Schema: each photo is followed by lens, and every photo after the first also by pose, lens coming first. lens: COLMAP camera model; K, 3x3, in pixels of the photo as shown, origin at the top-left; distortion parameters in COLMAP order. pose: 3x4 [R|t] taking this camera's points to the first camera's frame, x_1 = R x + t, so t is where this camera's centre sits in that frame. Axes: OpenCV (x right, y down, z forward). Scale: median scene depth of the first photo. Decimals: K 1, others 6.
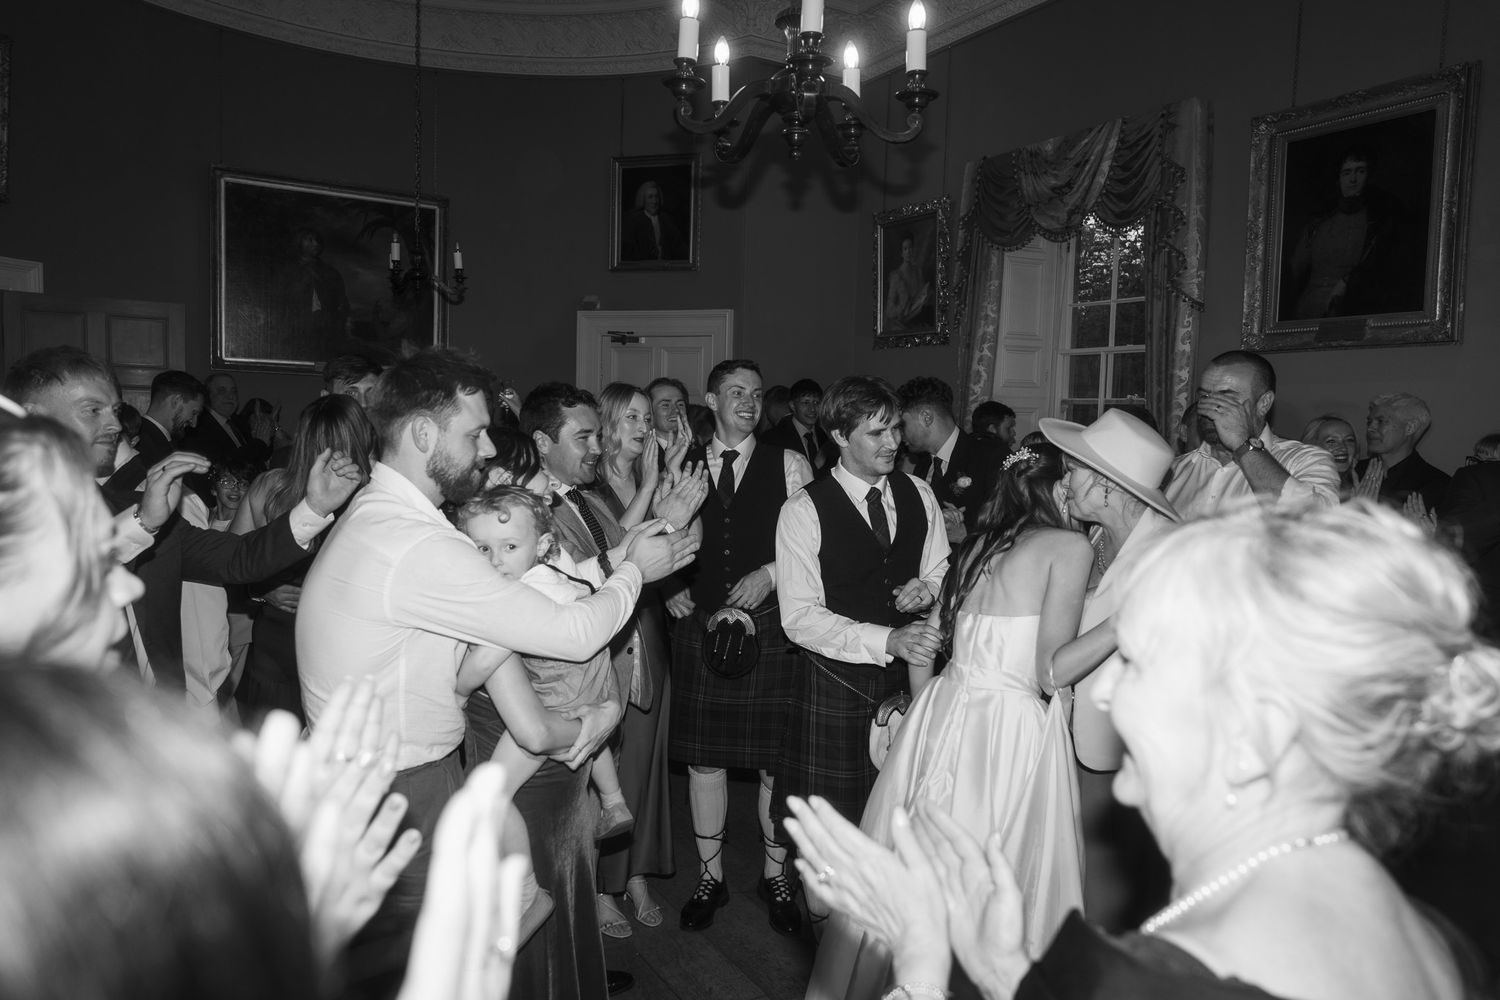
lens RADIAL K [[1037.5, 0, 742.0], [0, 1037.5, 500.2], [0, 0, 1]] dist [-0.008050, 0.000949]
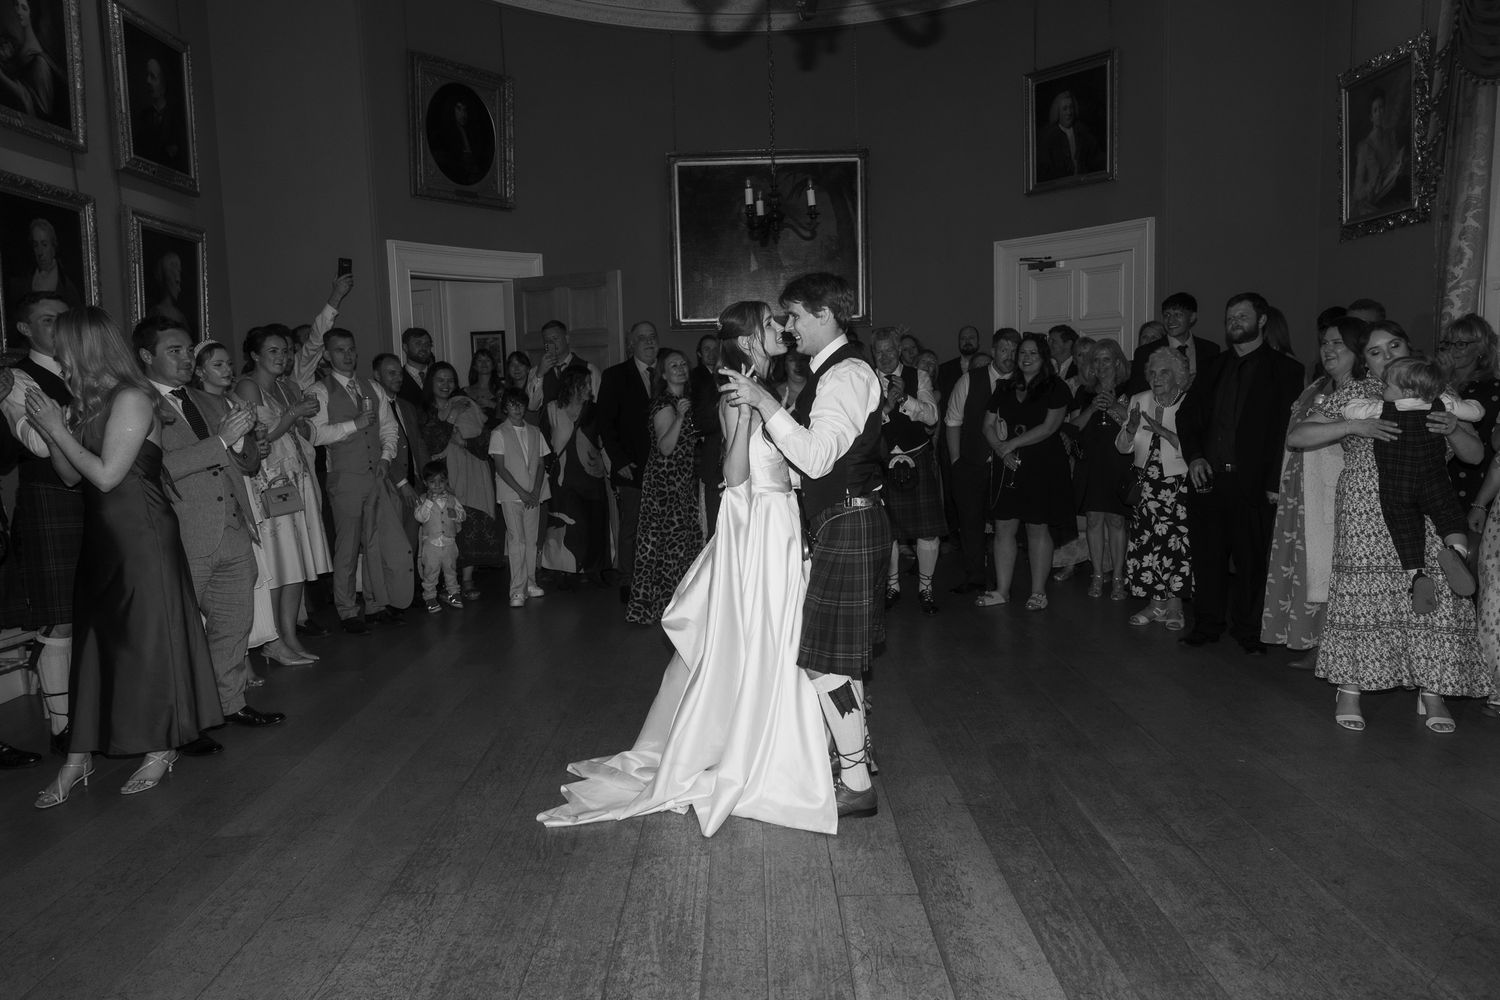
lens RADIAL K [[1033.8, 0, 744.5], [0, 1033.8, 502.3], [0, 0, 1]] dist [0.002823, -0.000700]
pose [[0.851475, 0.002985, -0.524387, 0.170753], [0.013679, 0.999517, 0.027900, 0.035926], [0.524217, -0.030929, 0.851023, 0.045936]]
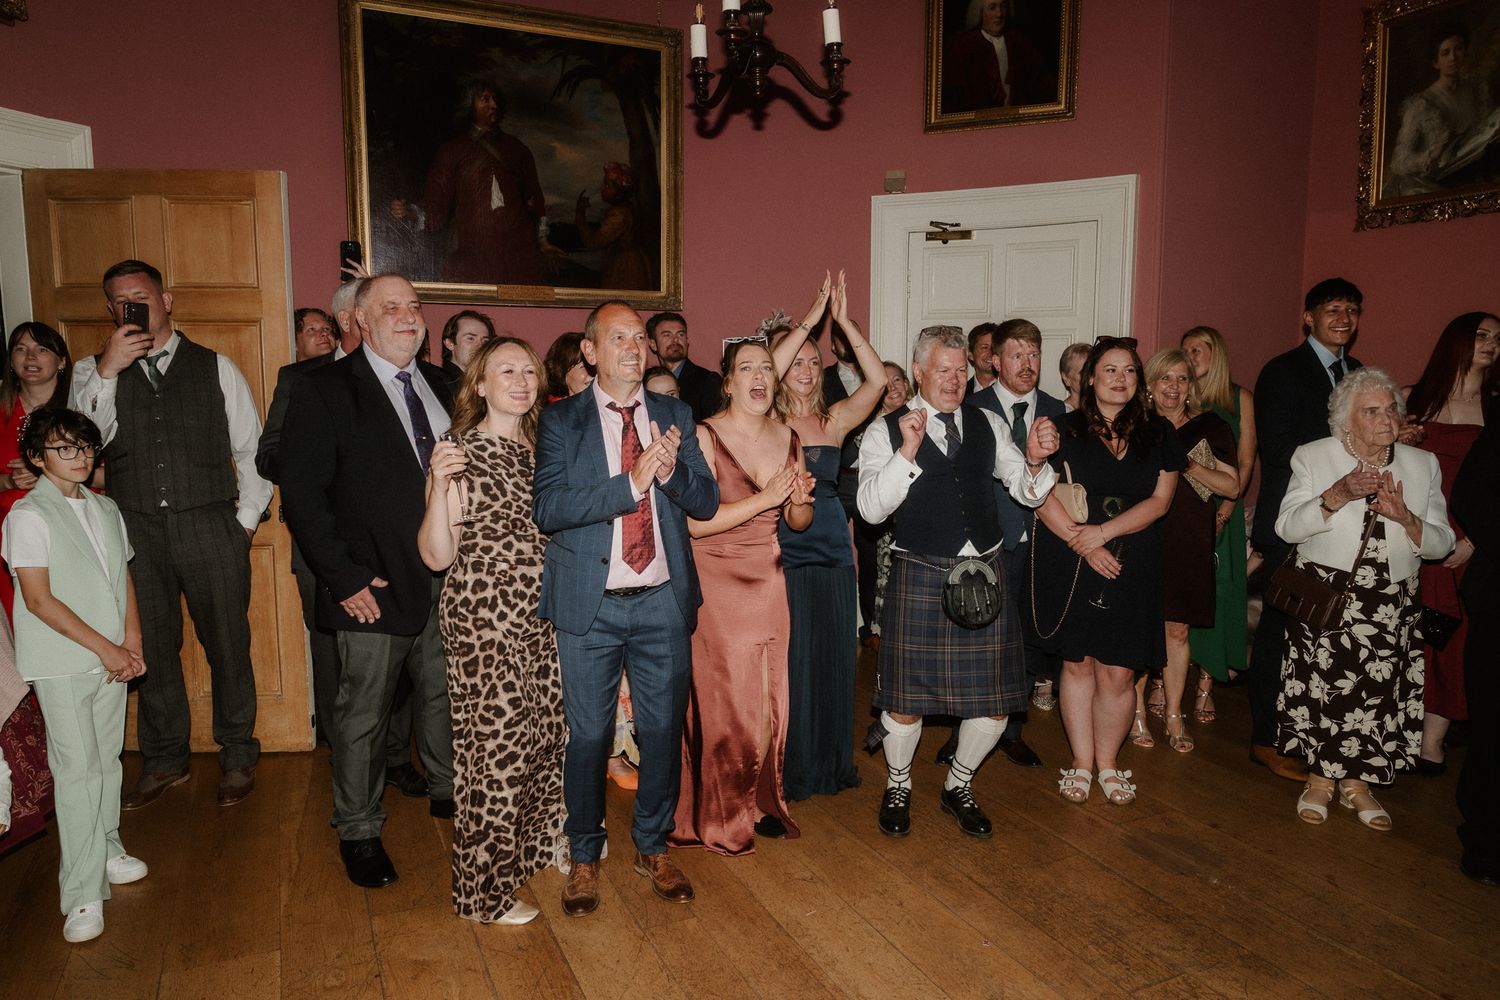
lens RADIAL K [[1007.8, 0, 727.3], [0, 1007.8, 495.4], [0, 0, 1]] dist [-0.000761, 0.004917]
pose [[0.993752, -0.018308, -0.110100, -0.205430], [0.023120, 0.998825, 0.042585, -0.022584], [0.109191, -0.044864, 0.993008, 0.380077]]
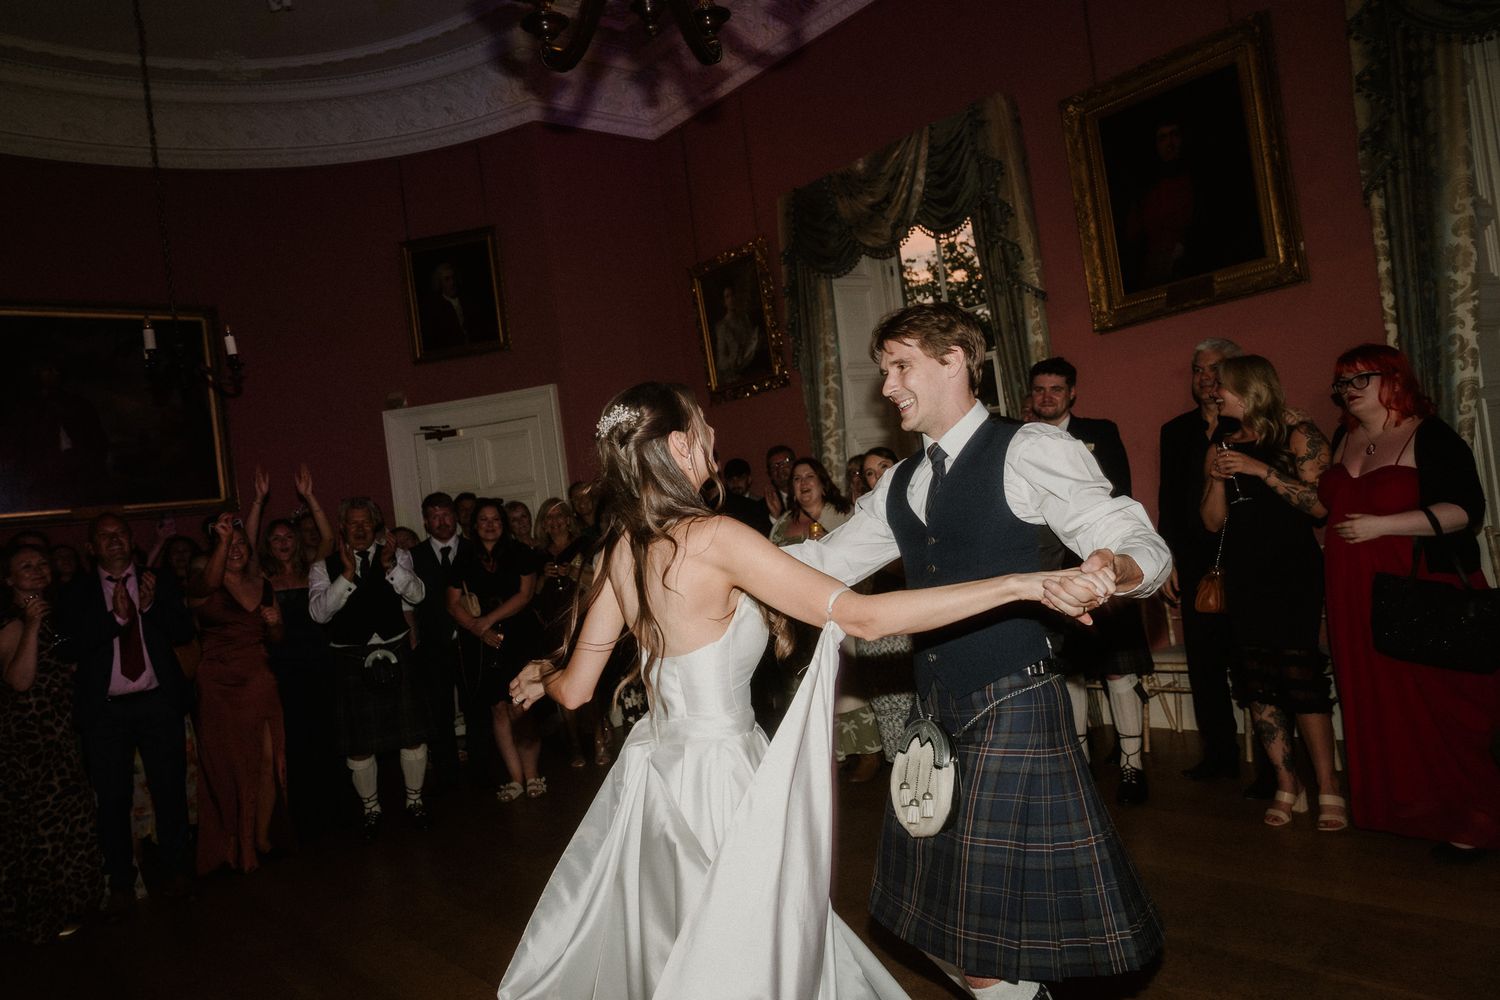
lens RADIAL K [[1016.6, 0, 744.2], [0, 1016.6, 501.9], [0, 0, 1]] dist [-0.009708, 0.000787]
pose [[0.971416, -0.154389, 0.180320, -0.027142], [0.172955, 0.980610, -0.092143, 0.034147], [-0.162598, 0.120697, 0.979283, 0.104155]]
